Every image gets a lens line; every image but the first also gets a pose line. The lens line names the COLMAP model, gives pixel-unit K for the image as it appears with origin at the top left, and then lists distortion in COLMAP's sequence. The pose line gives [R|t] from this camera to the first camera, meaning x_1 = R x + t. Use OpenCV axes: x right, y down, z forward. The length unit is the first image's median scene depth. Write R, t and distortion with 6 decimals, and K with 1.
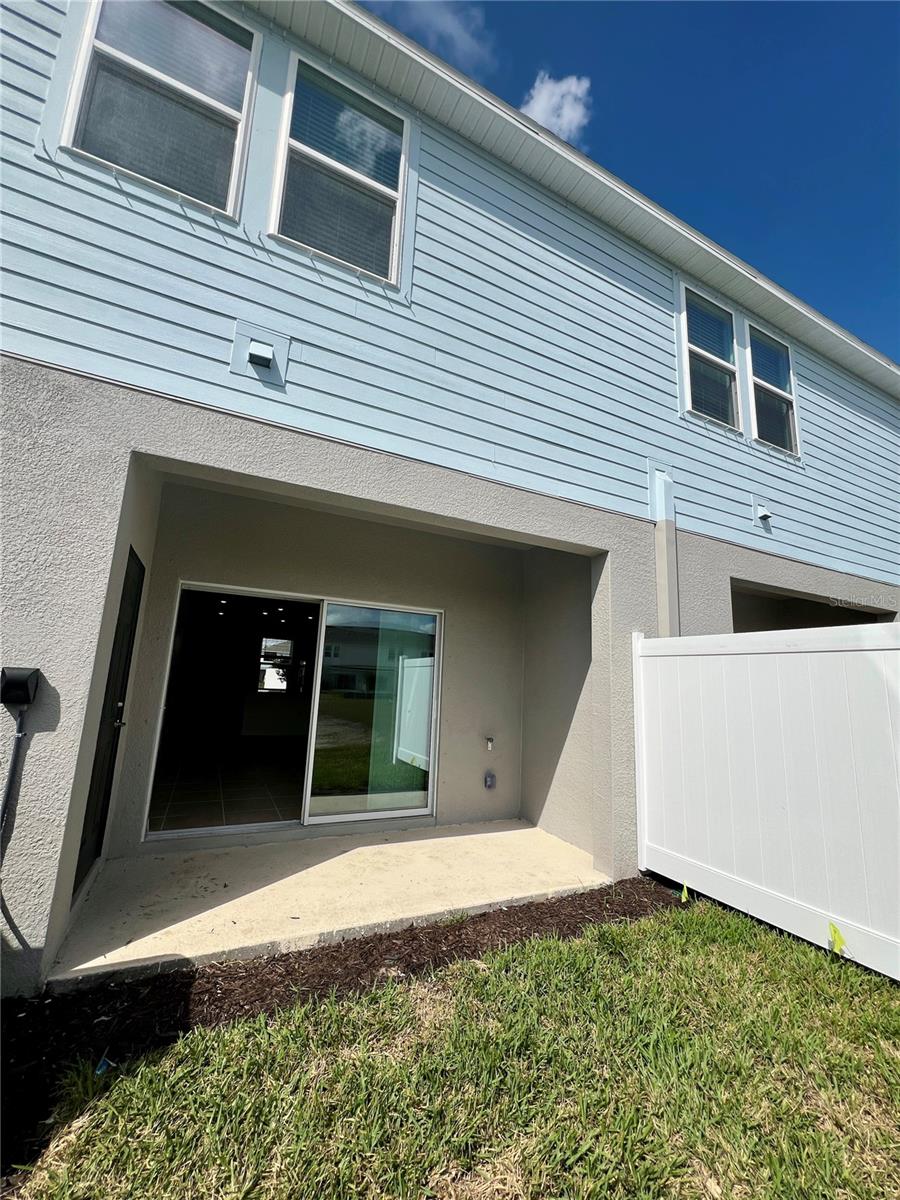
lens RADIAL K [[479.6, 0, 452.2], [0, 479.6, 598.2], [0, 0, 1]] dist [0.000886, -0.000522]
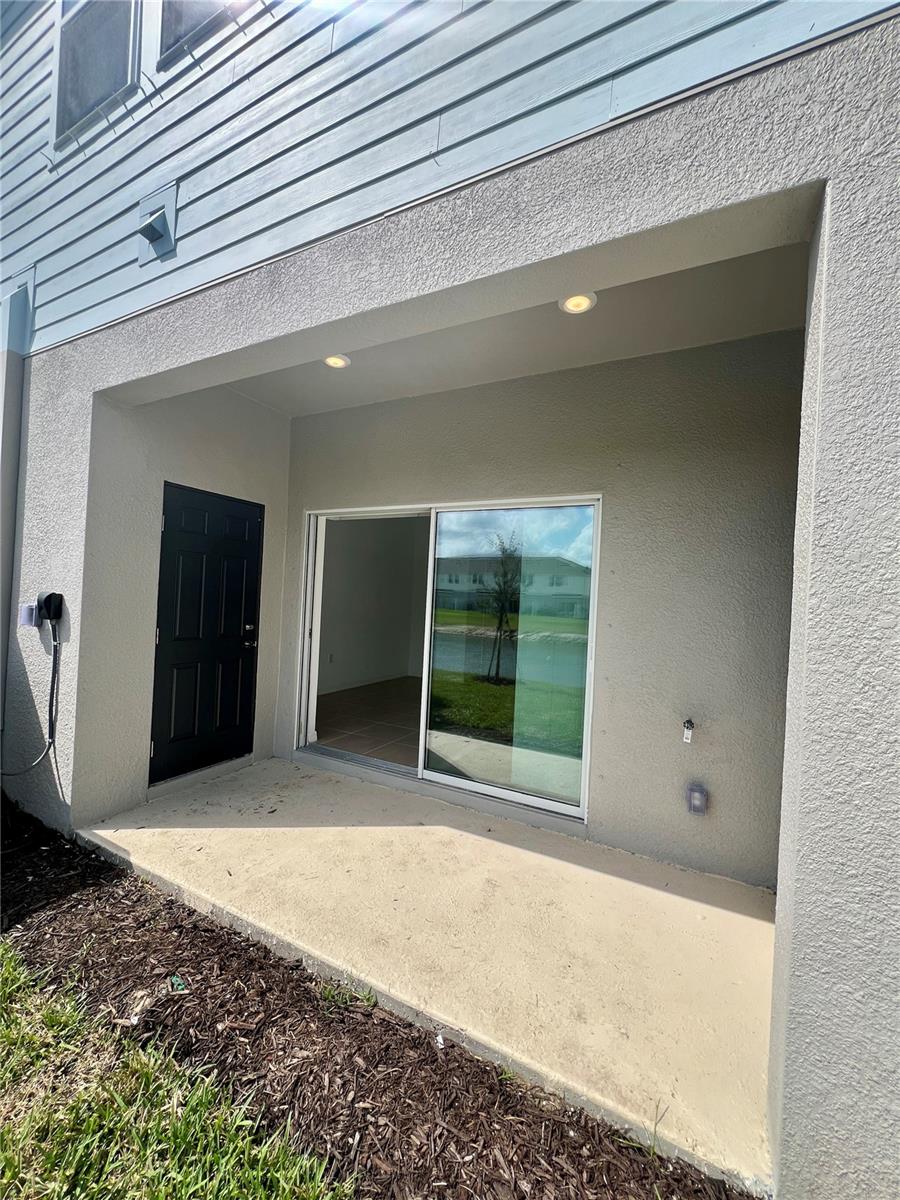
lens RADIAL K [[479.6, 0, 450.1], [0, 479.6, 599.0], [0, 0, 1]] dist [0.000886, -0.000522]
pose [[0.590704, -0.011738, -0.806803, 0.524481], [0.117691, 0.990454, 0.071757, 0.133577], [0.798259, -0.137341, 0.586447, 0.744284]]
